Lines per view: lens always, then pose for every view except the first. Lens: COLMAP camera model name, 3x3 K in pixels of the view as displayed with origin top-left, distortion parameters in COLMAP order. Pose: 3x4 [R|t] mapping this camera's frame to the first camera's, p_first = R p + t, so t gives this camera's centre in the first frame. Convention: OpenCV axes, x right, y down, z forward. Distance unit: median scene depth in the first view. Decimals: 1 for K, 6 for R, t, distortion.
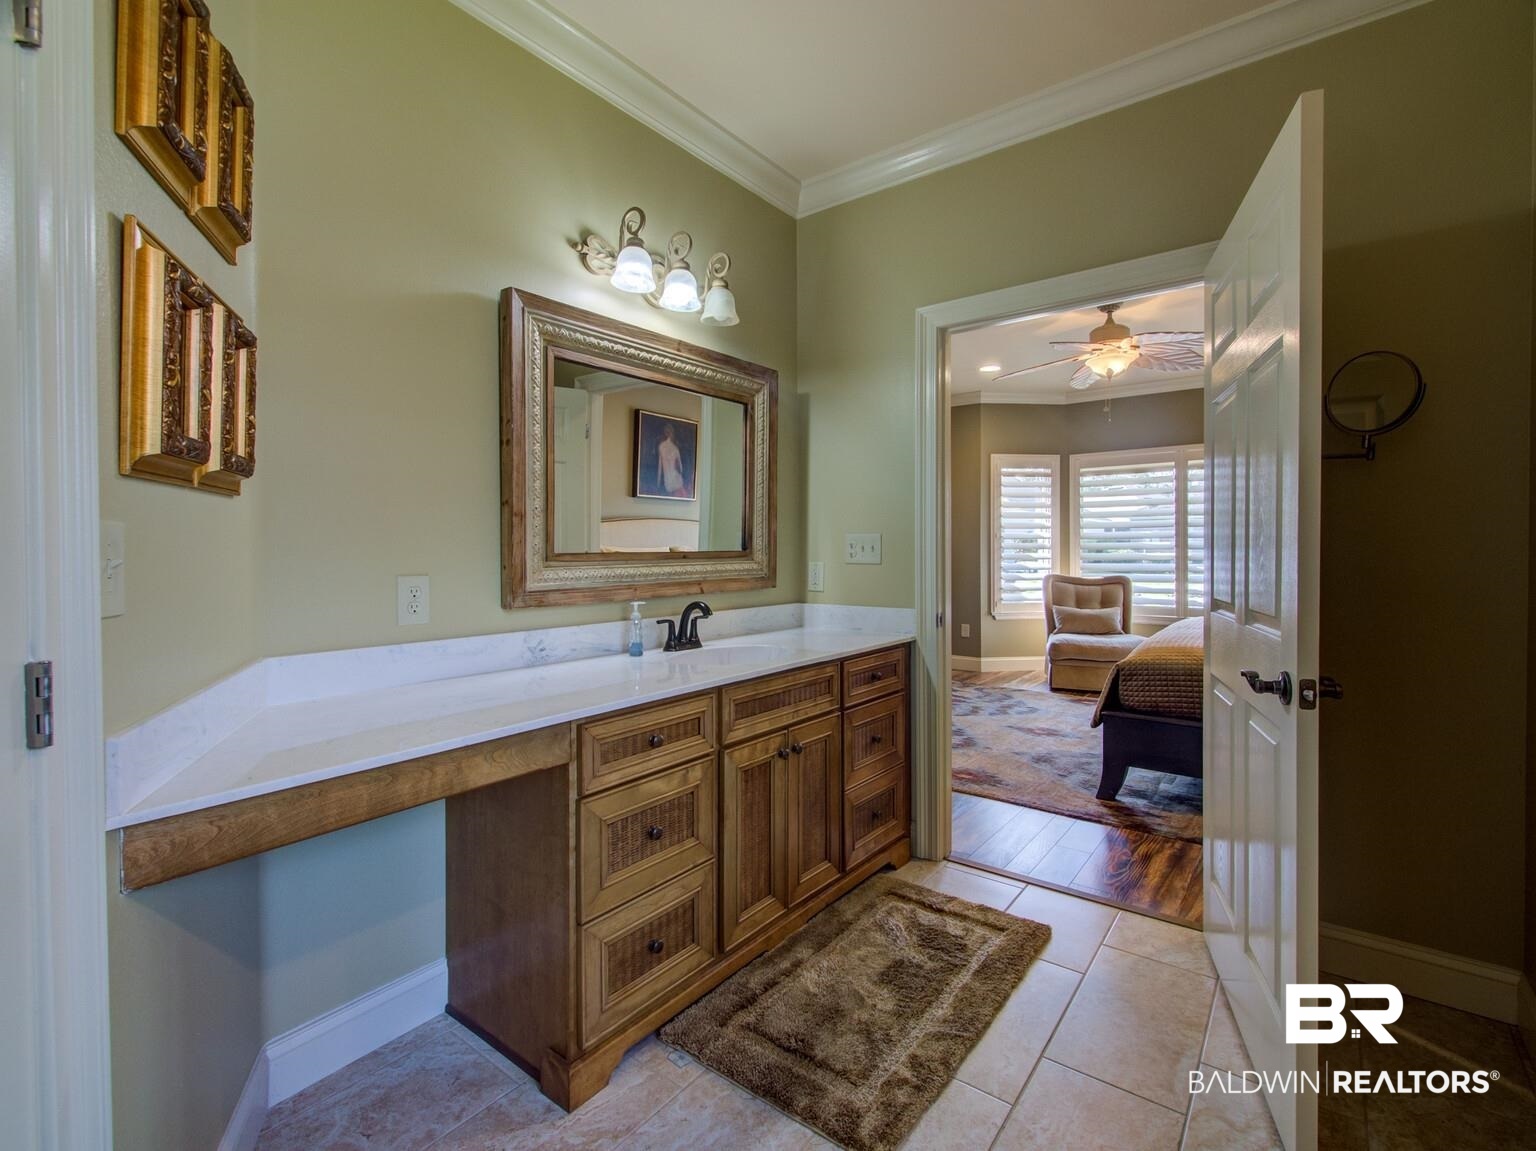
lens RADIAL K [[719.5, 0, 783.4], [0, 719.5, 557.9], [0, 0, 1]] dist [0.009051, -0.003273]
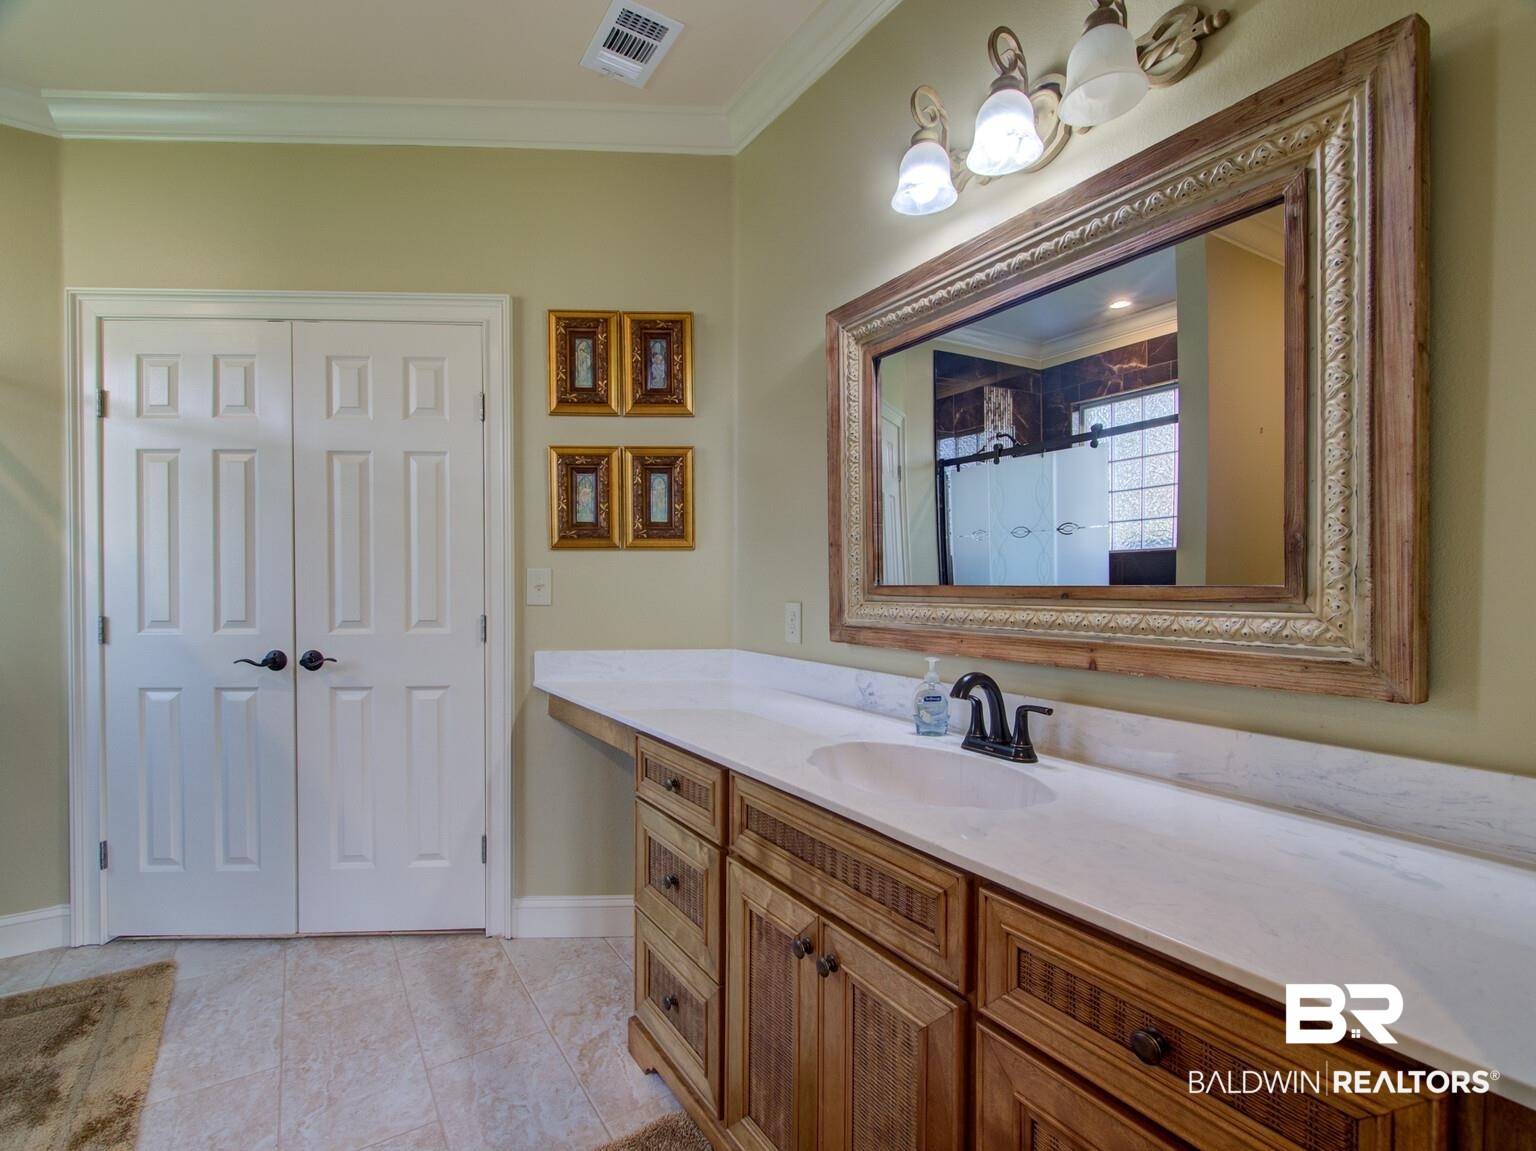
lens RADIAL K [[719.5, 0, 709.6], [0, 719.5, 576.5], [0, 0, 1]] dist [0.009051, -0.003273]
pose [[-0.393253, 0.003478, -0.919424, 0.516640], [-0.005169, 0.999969, 0.005994, -0.019487], [0.919416, 0.007110, -0.393222, 1.086200]]
